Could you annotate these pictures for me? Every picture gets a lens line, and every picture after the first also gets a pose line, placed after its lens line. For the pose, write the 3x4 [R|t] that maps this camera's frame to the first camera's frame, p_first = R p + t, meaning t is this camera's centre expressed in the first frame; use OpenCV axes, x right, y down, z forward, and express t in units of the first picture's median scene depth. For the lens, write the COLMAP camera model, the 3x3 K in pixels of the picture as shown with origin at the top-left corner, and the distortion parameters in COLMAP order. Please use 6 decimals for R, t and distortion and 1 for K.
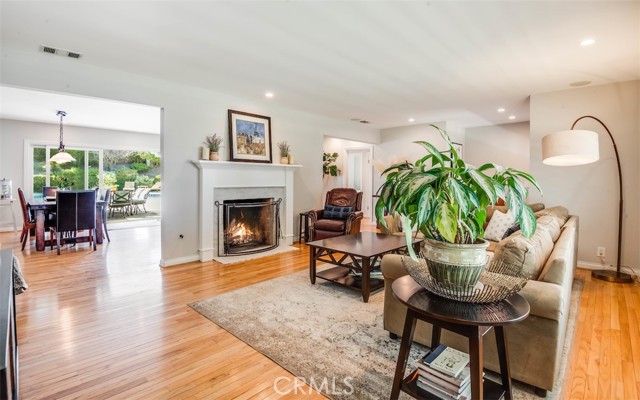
lens RADIAL K [[319.2, 0, 319.8], [0, 319.2, 183.1], [0, 0, 1]] dist [-0.046736, -0.000196]
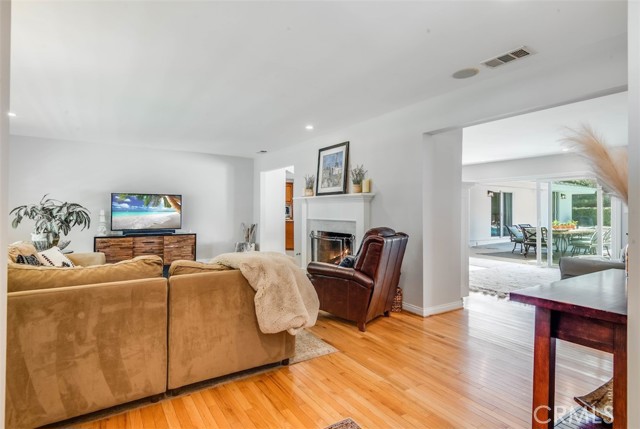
lens RADIAL K [[333.5, 0, 315.7], [0, 333.5, 211.3], [0, 0, 1]] dist [-0.001797, -0.000944]
pose [[-0.221273, -0.006127, -0.975193, 0.773168], [-0.018429, 0.999828, -0.002101, -0.011523], [0.975038, 0.017507, -0.221348, 1.142502]]
